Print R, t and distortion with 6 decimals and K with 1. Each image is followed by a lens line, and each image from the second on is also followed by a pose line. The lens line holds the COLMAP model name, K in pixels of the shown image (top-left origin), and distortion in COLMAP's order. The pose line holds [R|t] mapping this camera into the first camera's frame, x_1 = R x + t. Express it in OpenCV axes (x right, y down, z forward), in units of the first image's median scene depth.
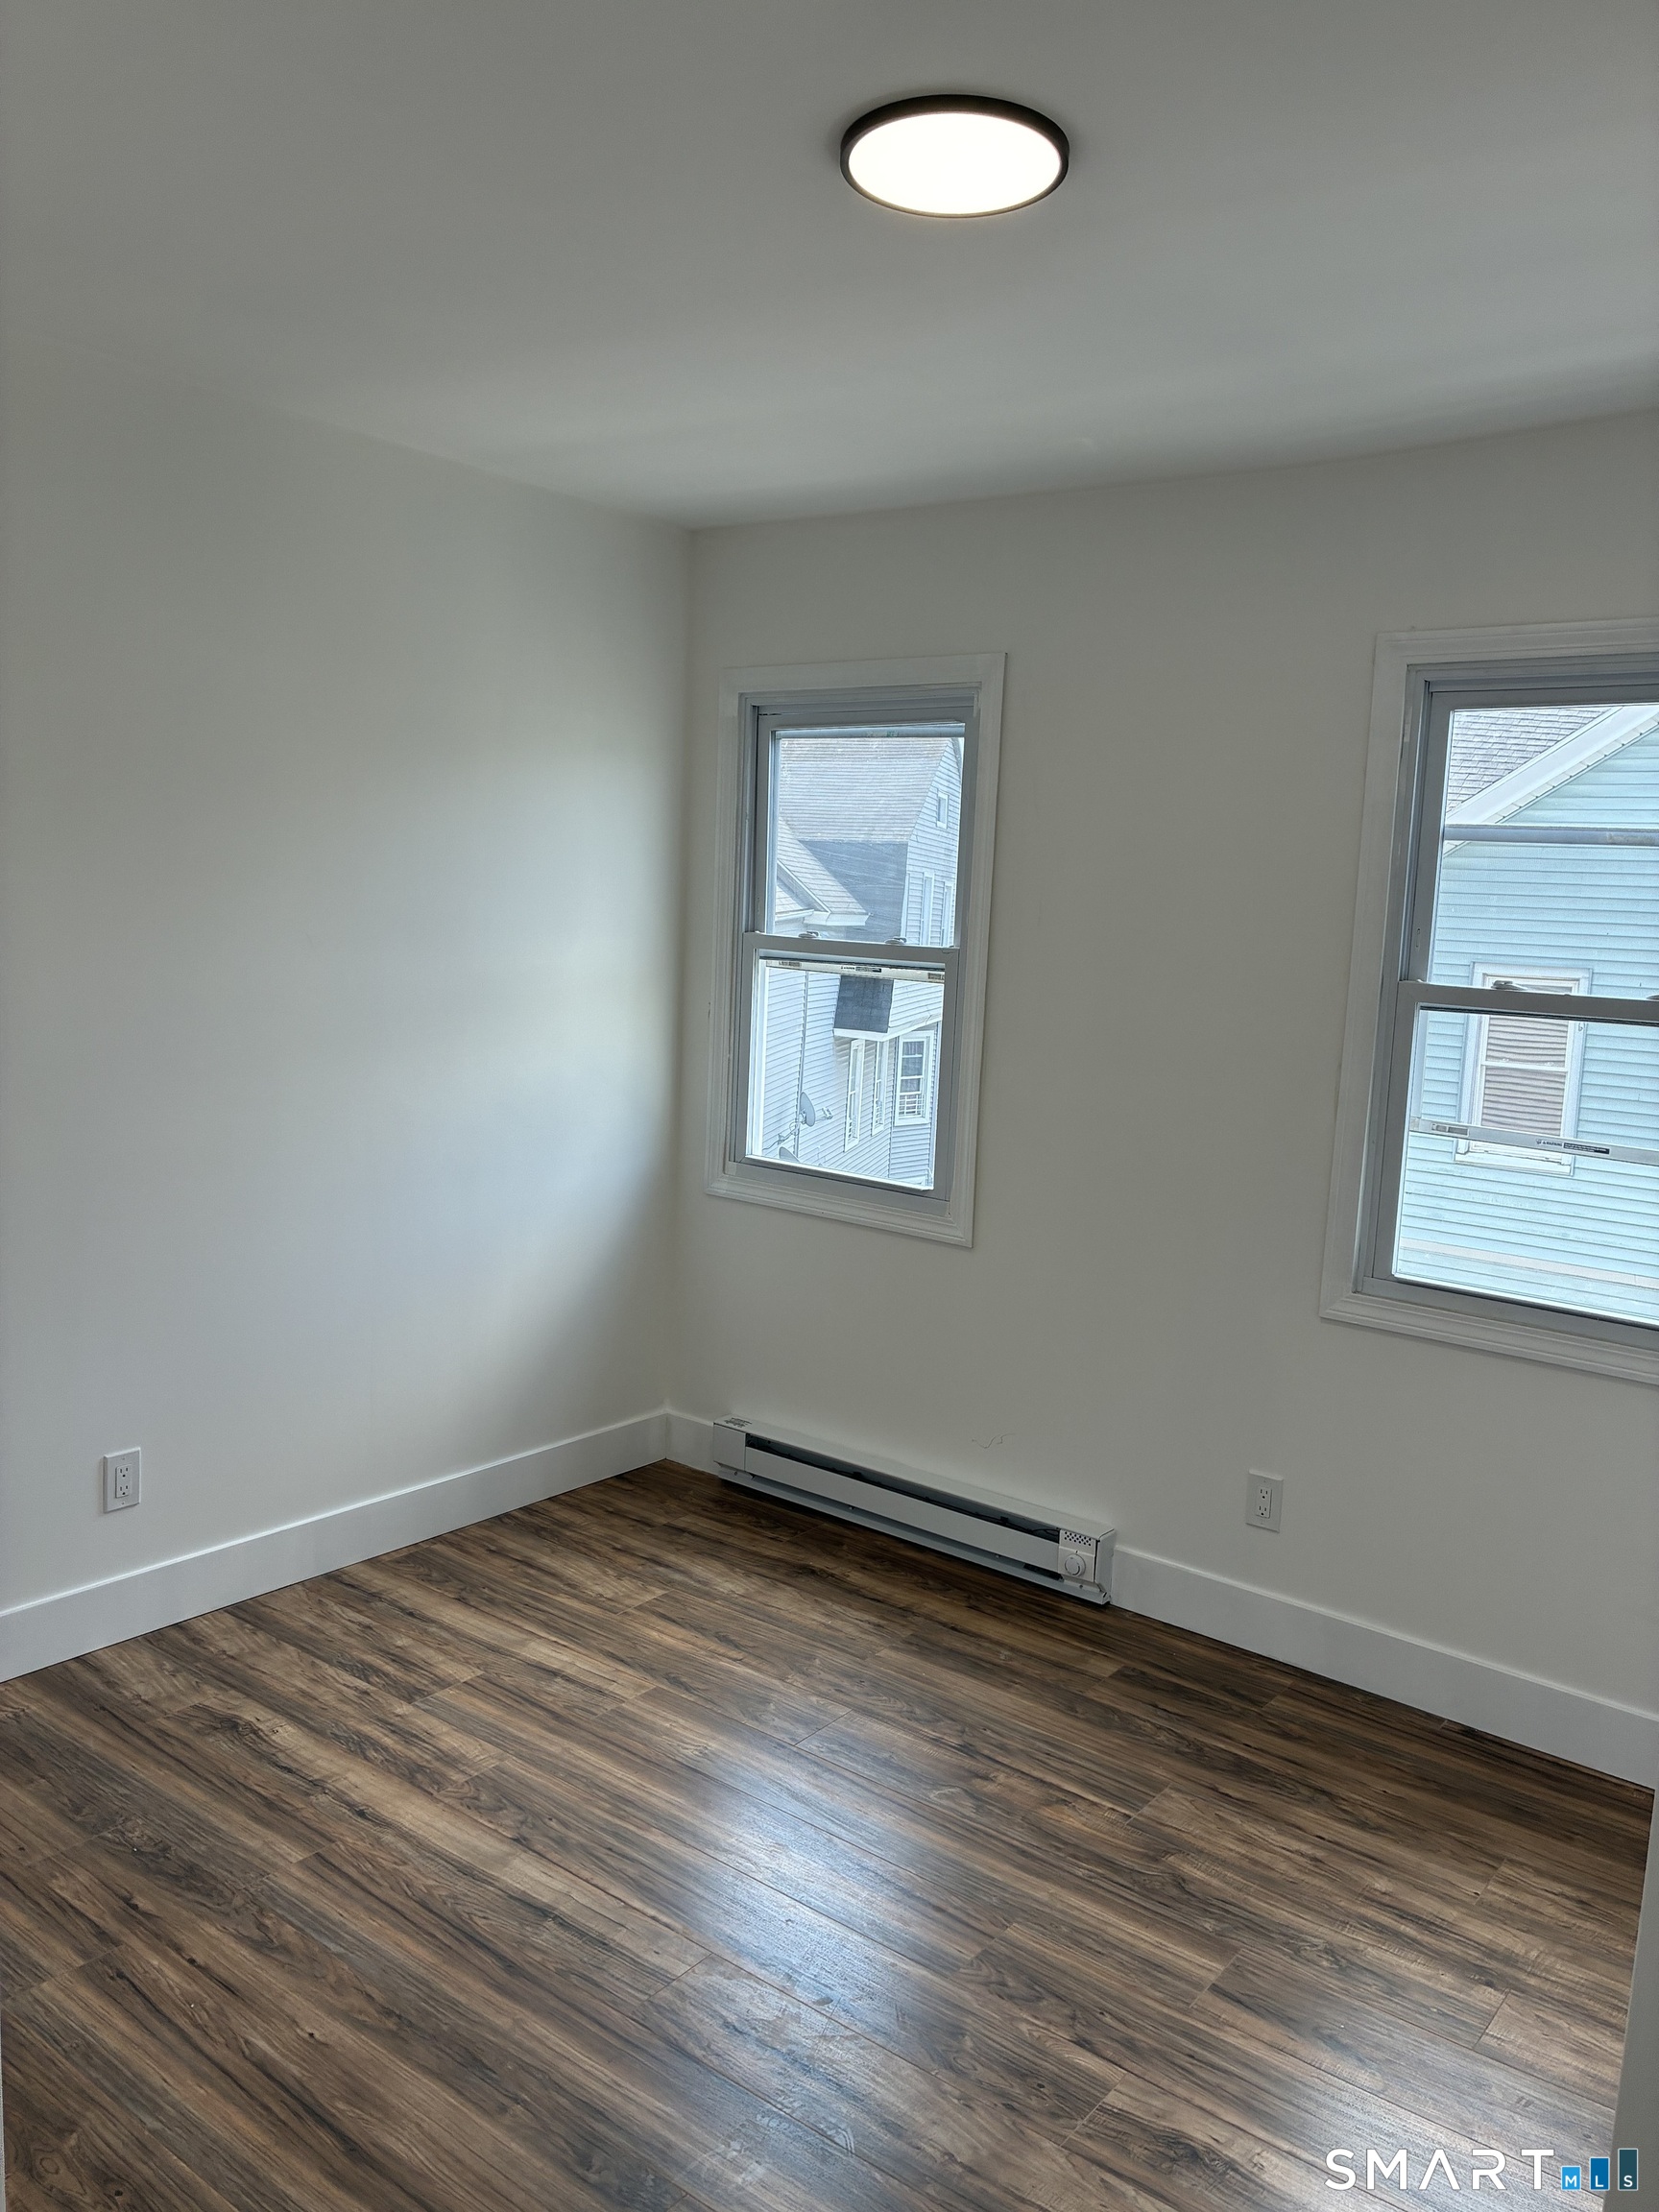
lens RADIAL K [[1684.4, 0, 778.8], [0, 1684.4, 1096.9], [0, 0, 1]] dist [0.022431, -0.002907]
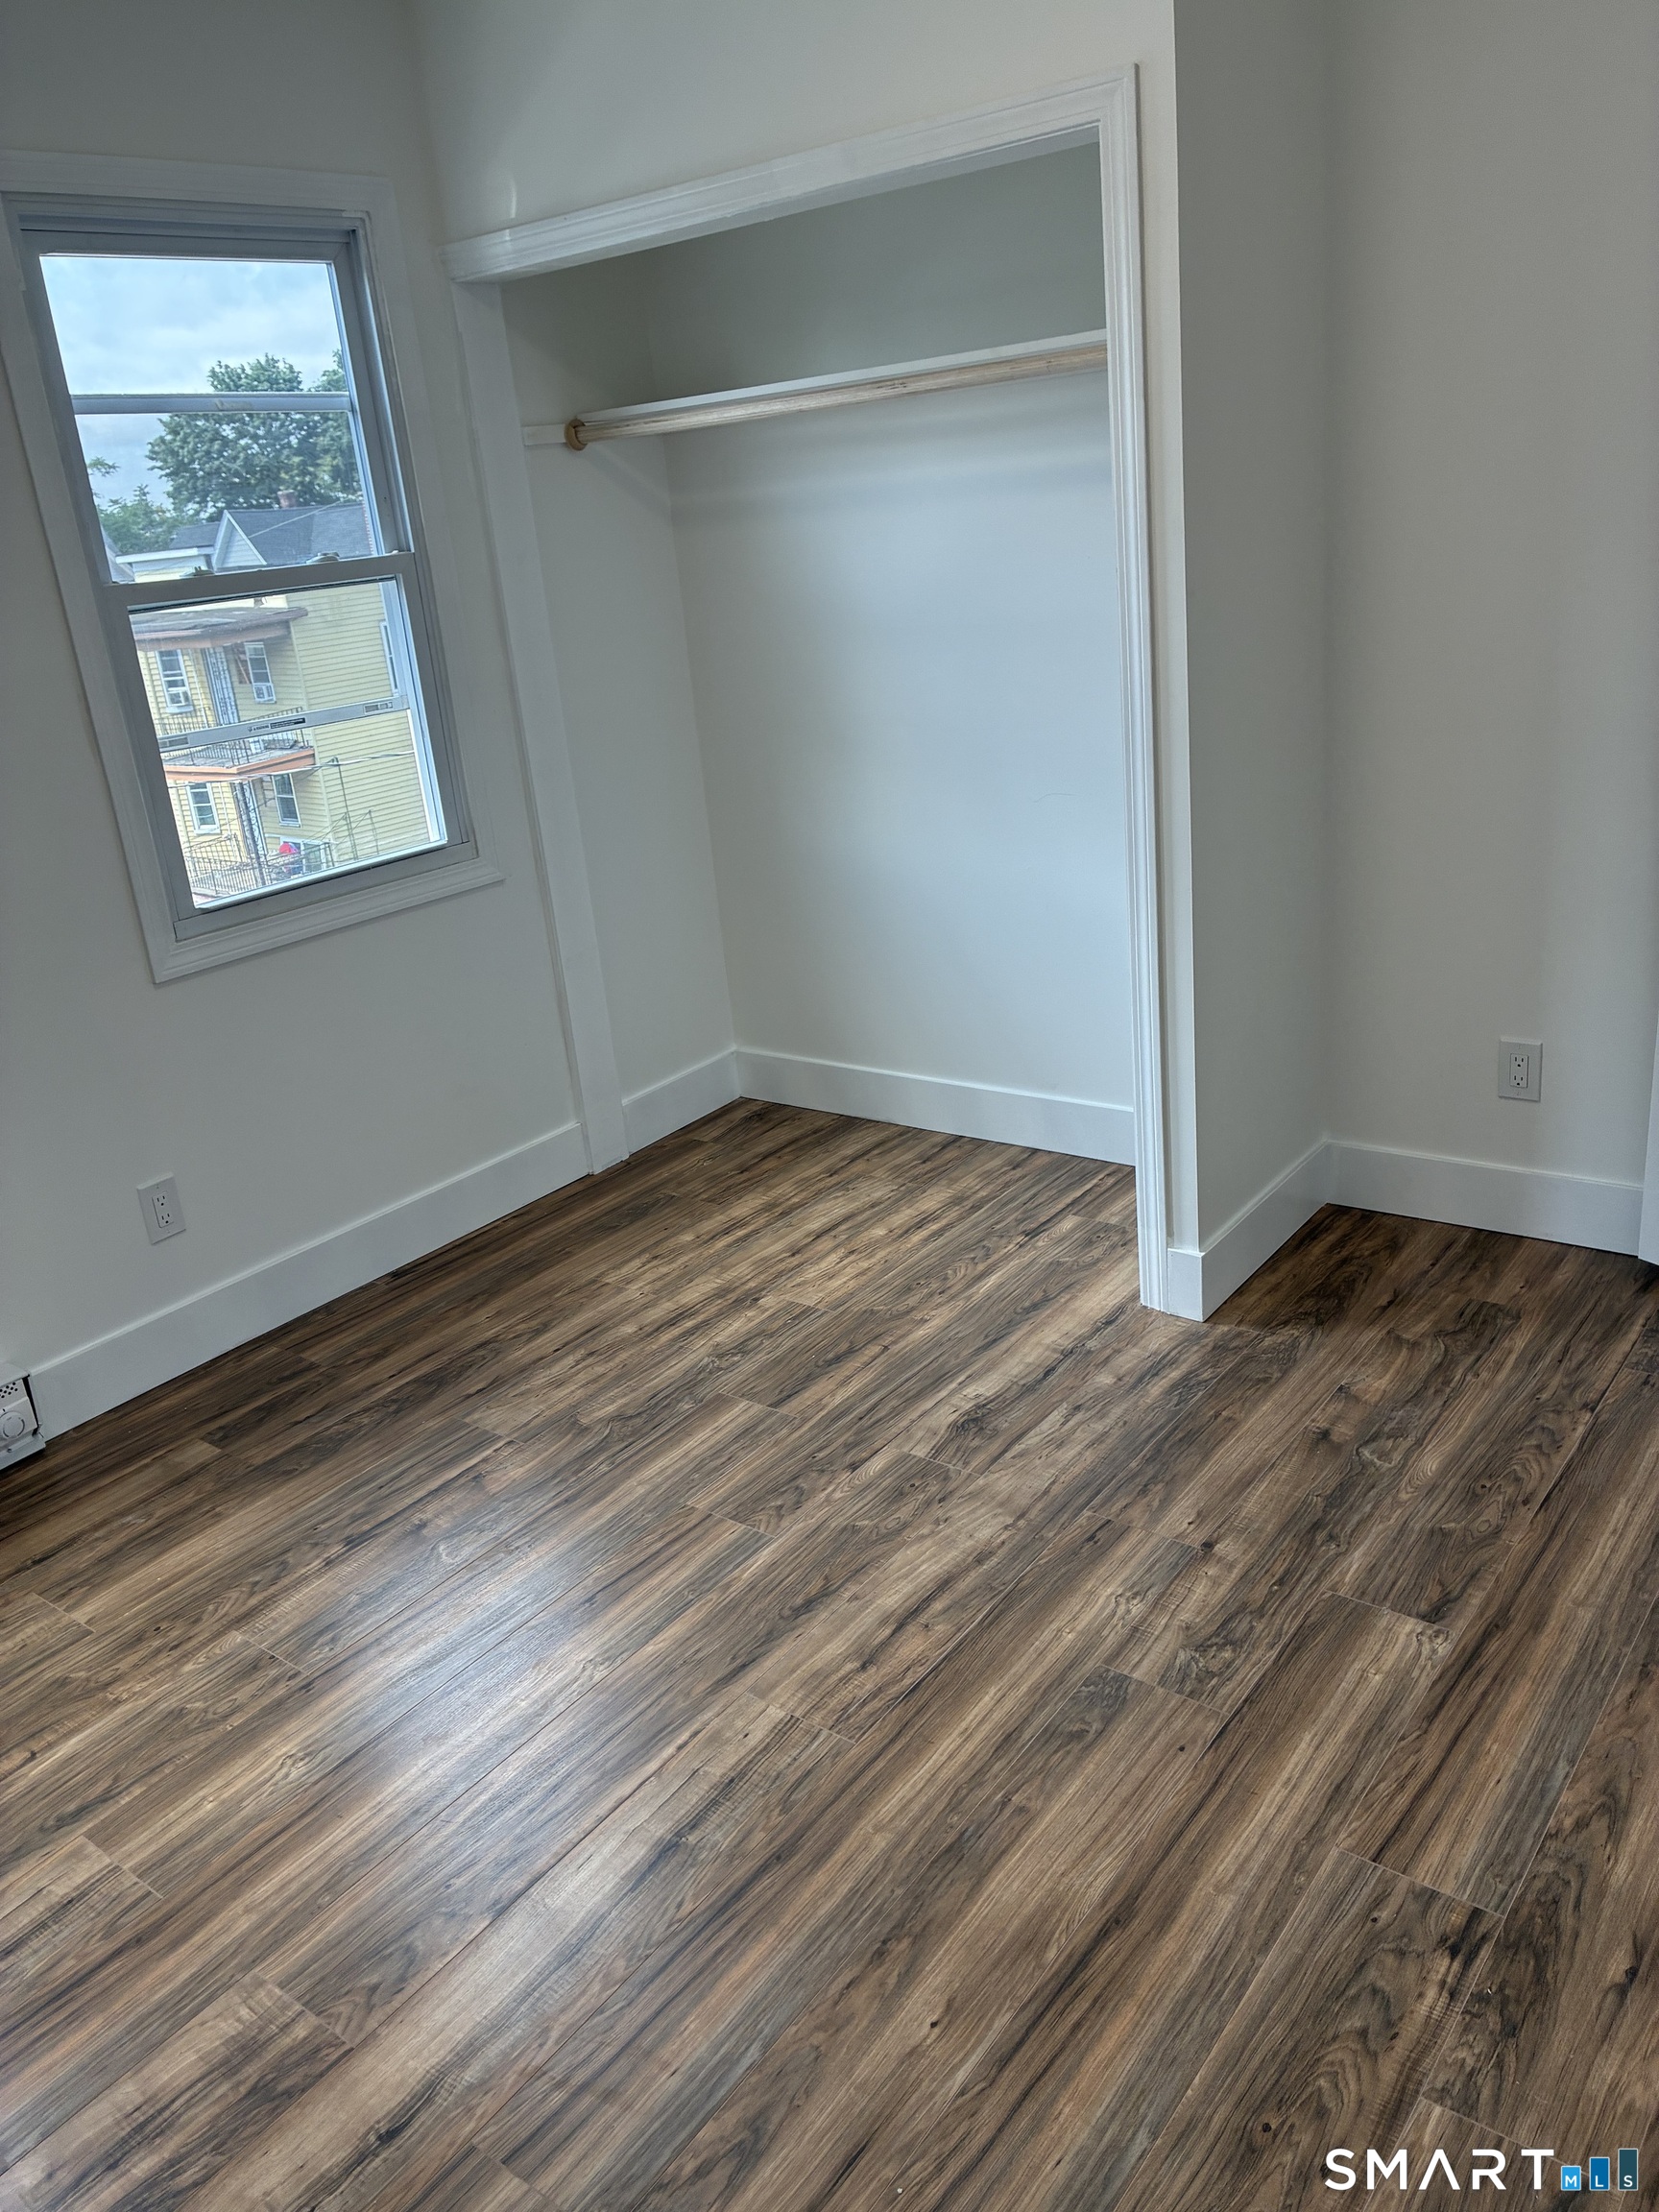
lens RADIAL K [[1677.6, 0, 829.5], [0, 1677.6, 1106.0], [0, 0, 1]] dist [0.042216, -0.055613]
pose [[-0.024176, -0.385241, 0.922499, -0.602575], [0.216388, 0.898877, 0.381047, -0.084057], [-0.976008, 0.208830, 0.061631, 0.678736]]
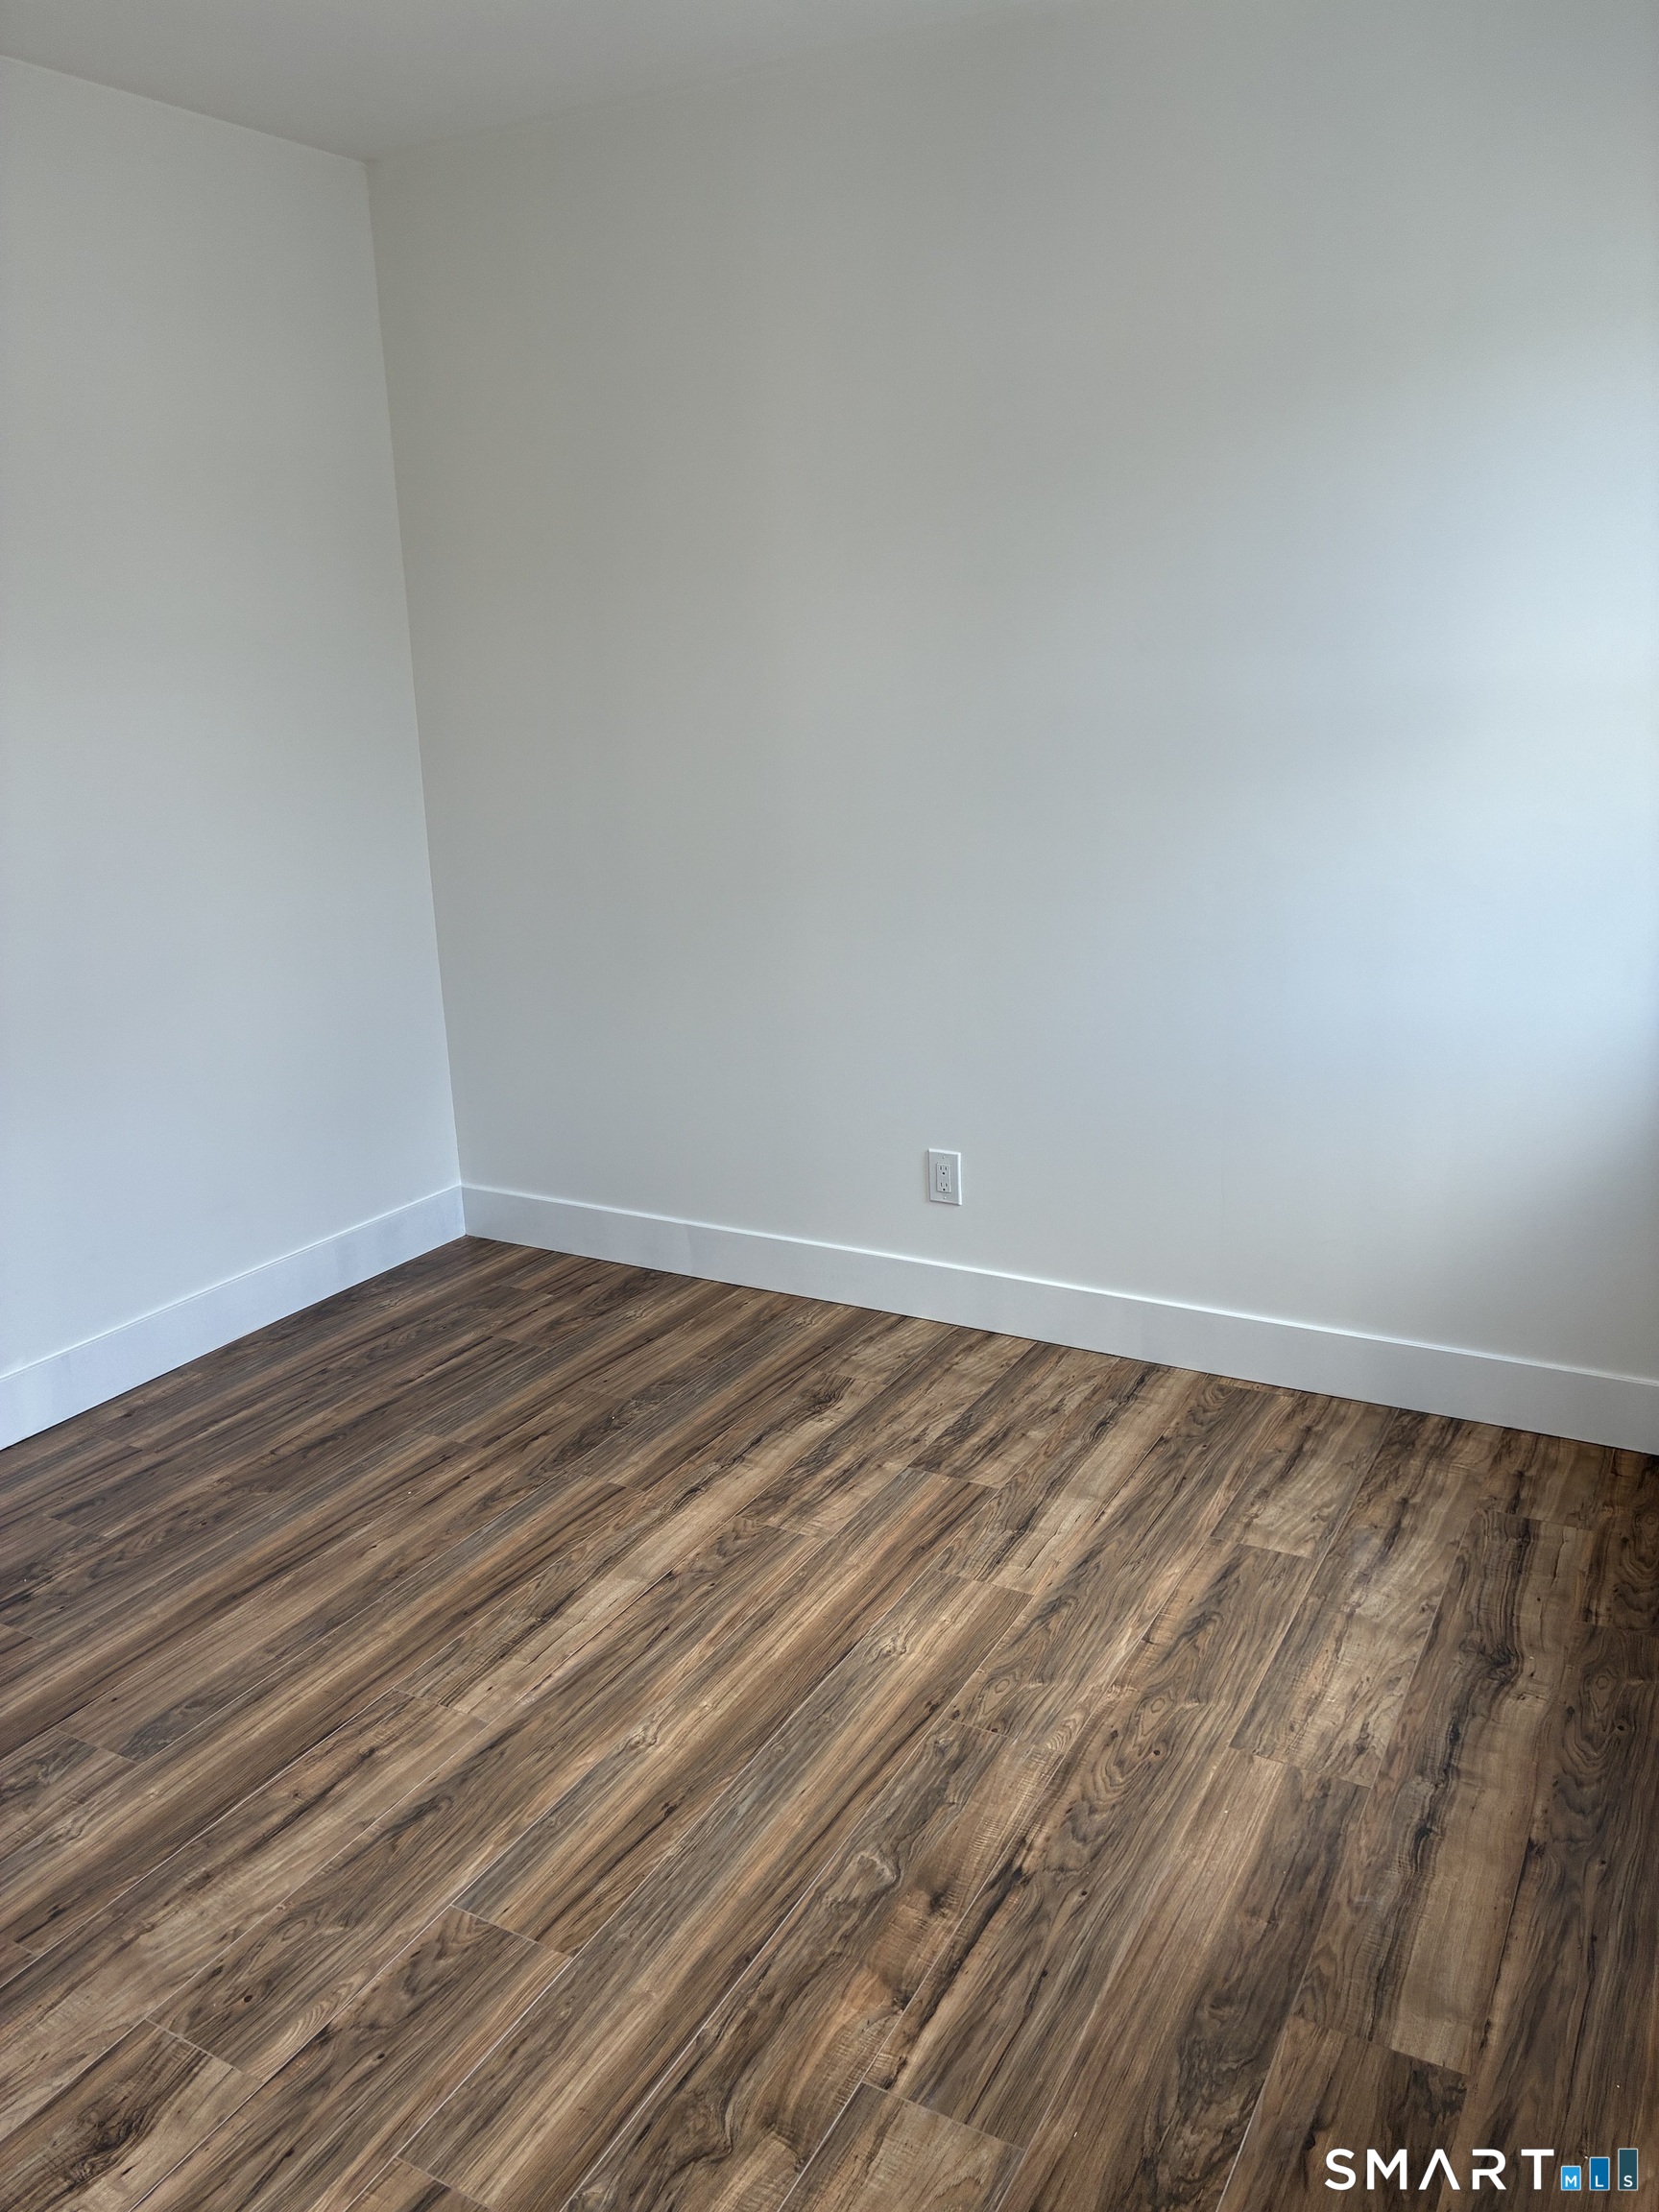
lens RADIAL K [[1656.2, 0, 829.5], [0, 1656.2, 1106.0], [0, 0, 1]] dist [0.076976, -0.096180]
pose [[0.162203, 0.212467, -0.963612, 0.665928], [-0.070769, 0.976534, 0.203403, -0.029592], [0.984216, 0.035201, 0.173433, 0.821019]]
